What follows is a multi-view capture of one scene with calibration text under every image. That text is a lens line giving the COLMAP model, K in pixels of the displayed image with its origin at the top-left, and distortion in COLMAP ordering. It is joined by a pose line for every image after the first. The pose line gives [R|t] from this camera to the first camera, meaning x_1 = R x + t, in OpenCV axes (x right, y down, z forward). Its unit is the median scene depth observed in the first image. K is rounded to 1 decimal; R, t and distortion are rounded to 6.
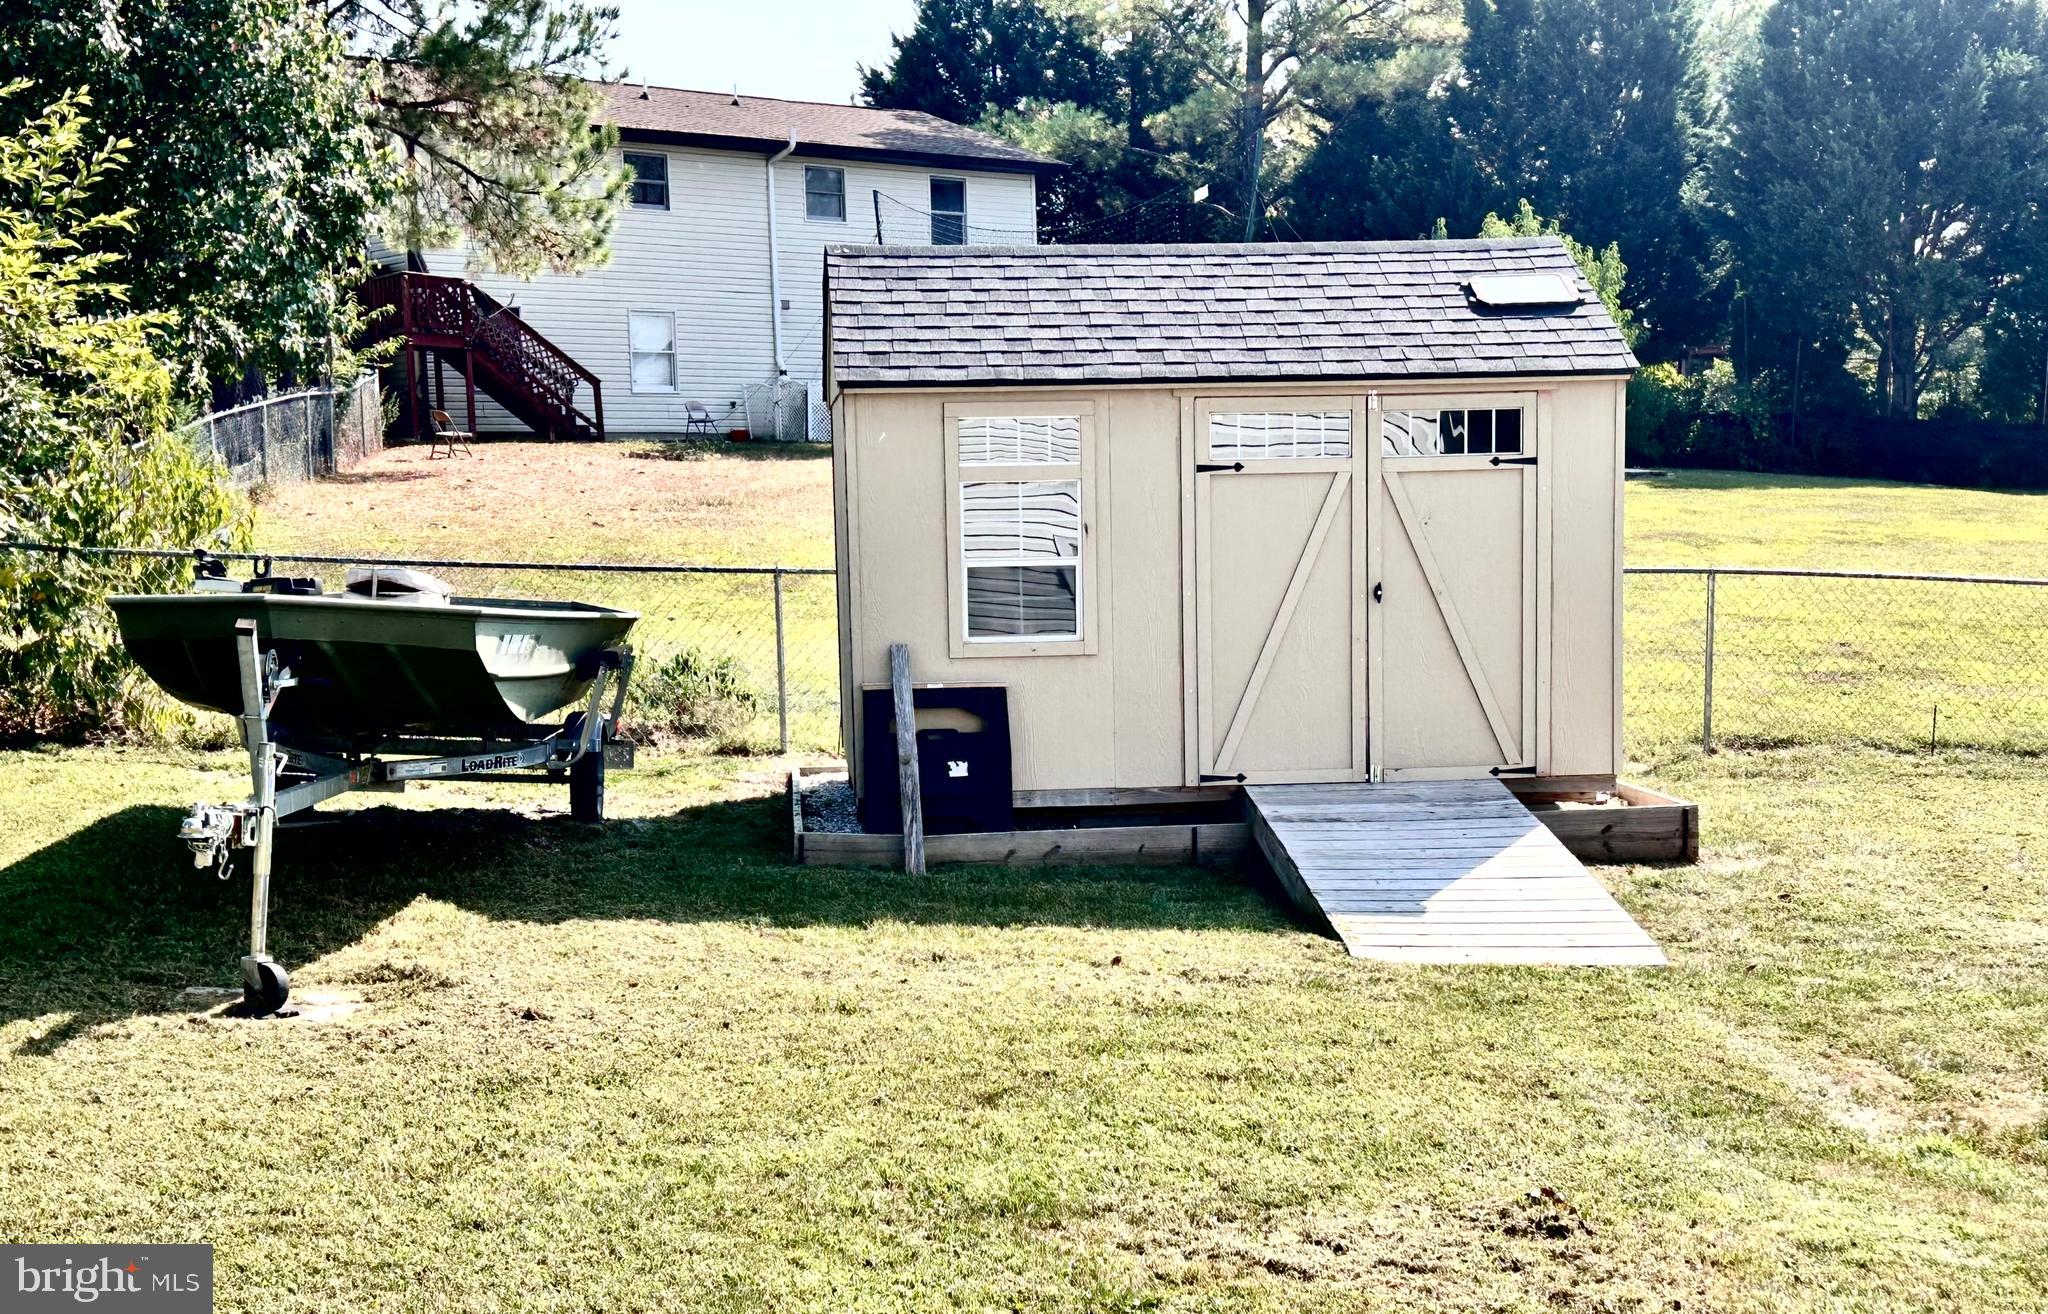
lens RADIAL K [[2614.4, 0, 1023.6], [0, 2614.4, 660.2], [0, 0, 1]] dist [0.011020, 0.000000]
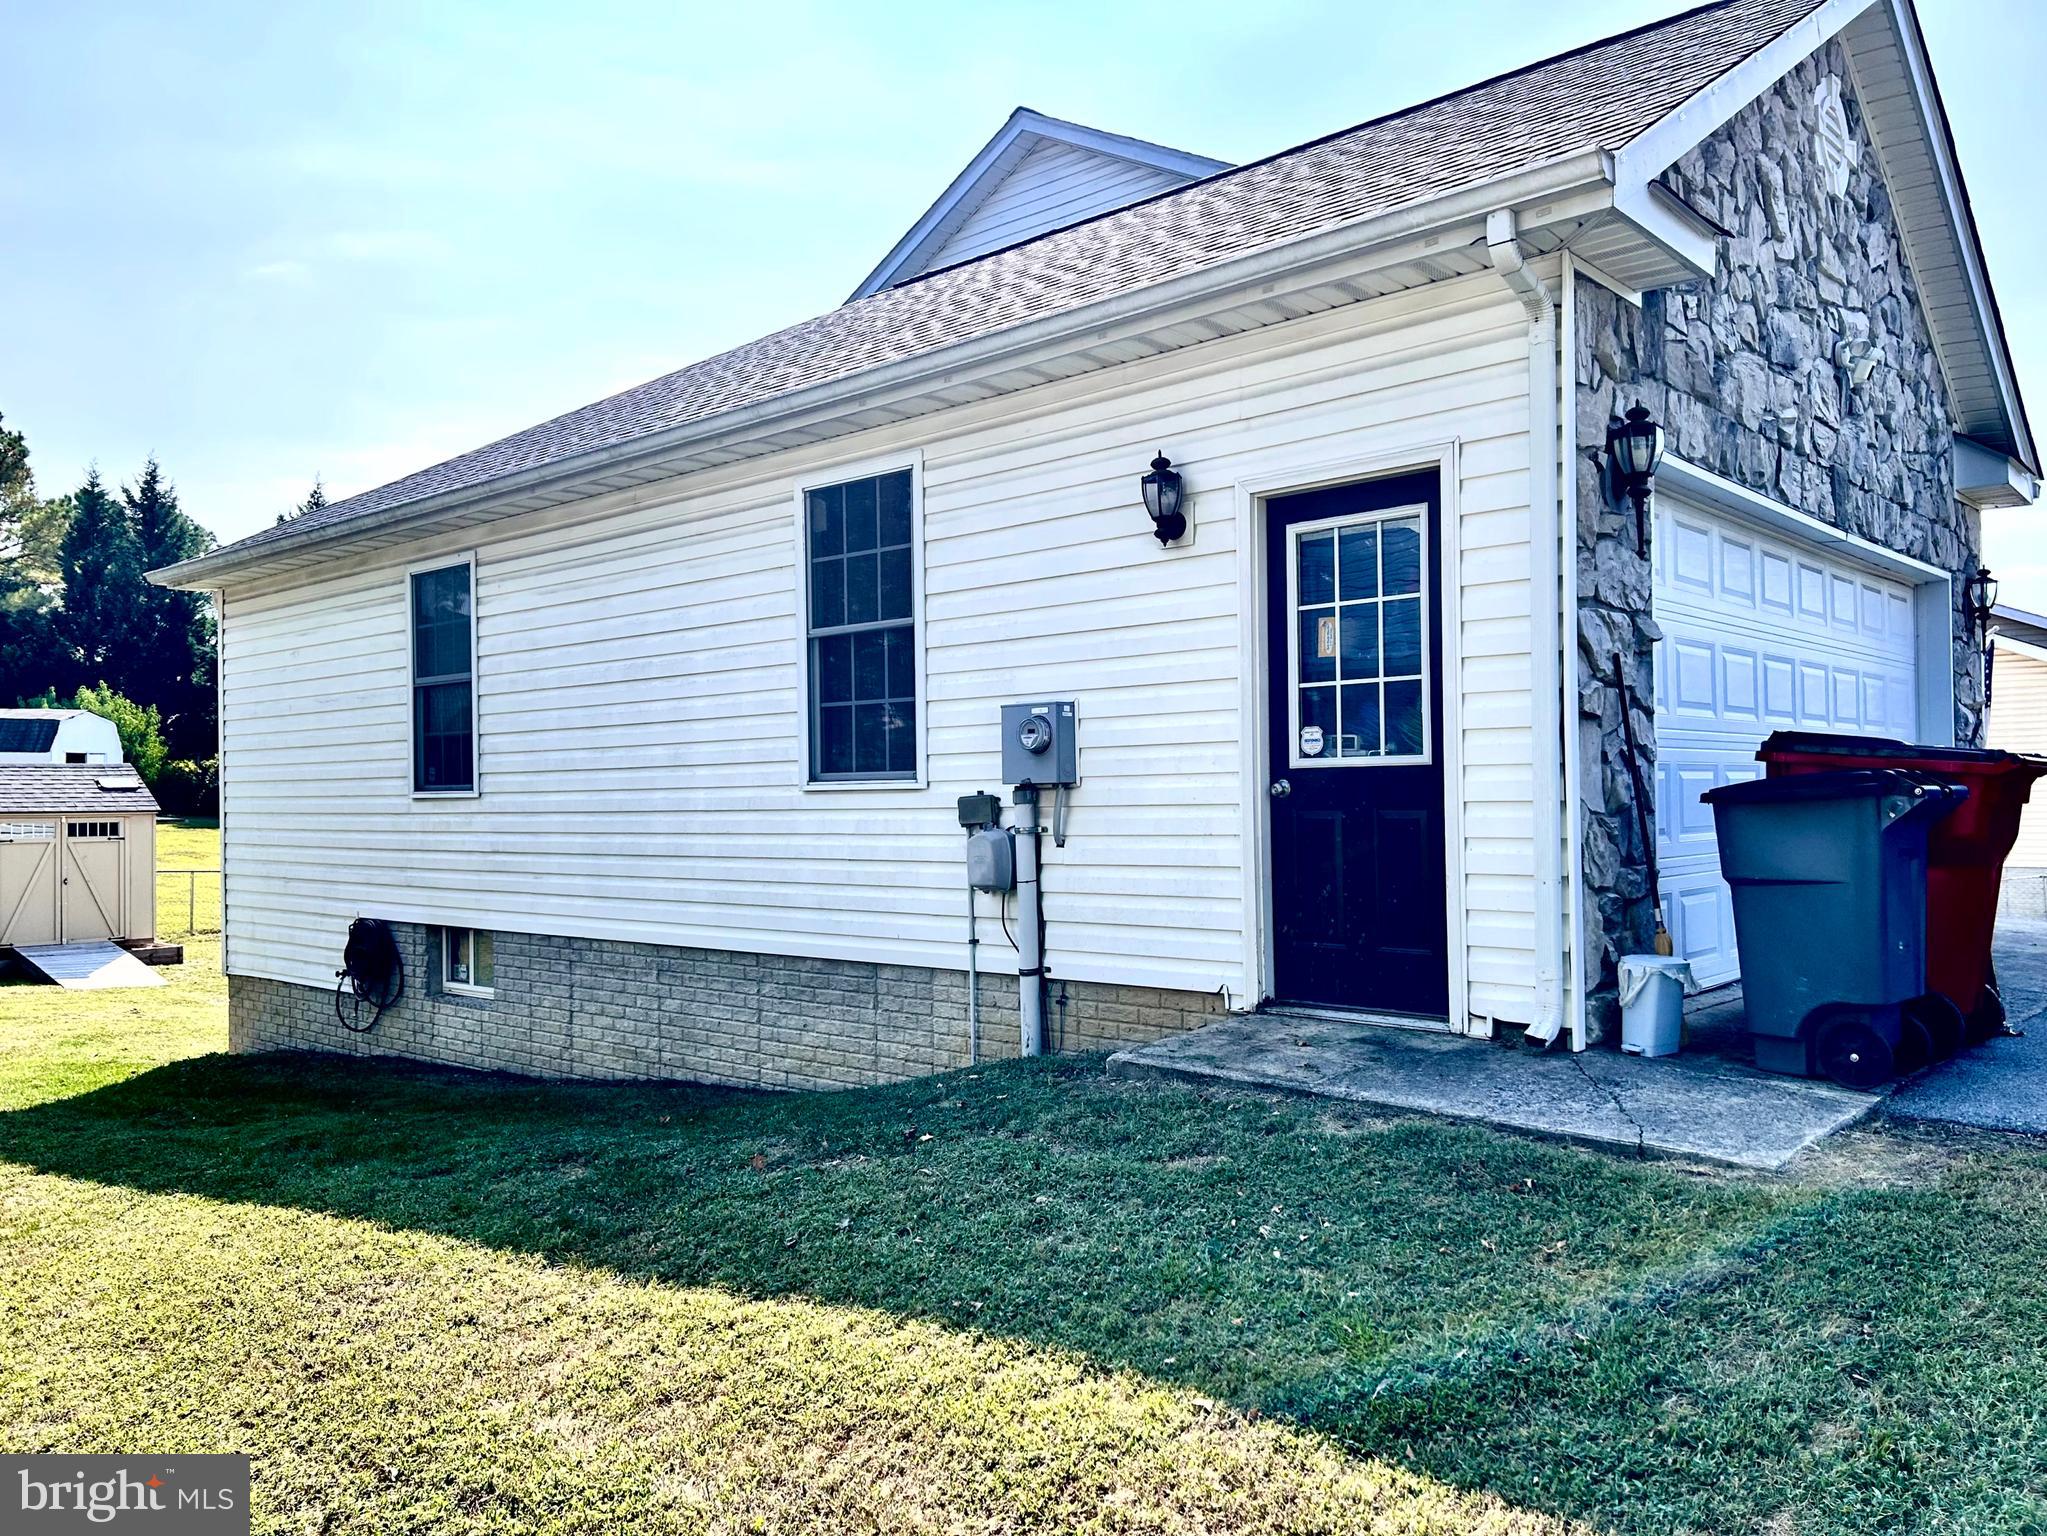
lens RADIAL K [[1553.5, 0, 1021.8], [0, 1553.5, 778.4], [0, 0, 1]] dist [0.022451, -0.005702]
pose [[0.747694, 0.009915, 0.663969, -0.232615], [0.047165, 0.996570, -0.067995, 0.029266], [-0.662366, 0.082156, 0.744662, -1.059386]]
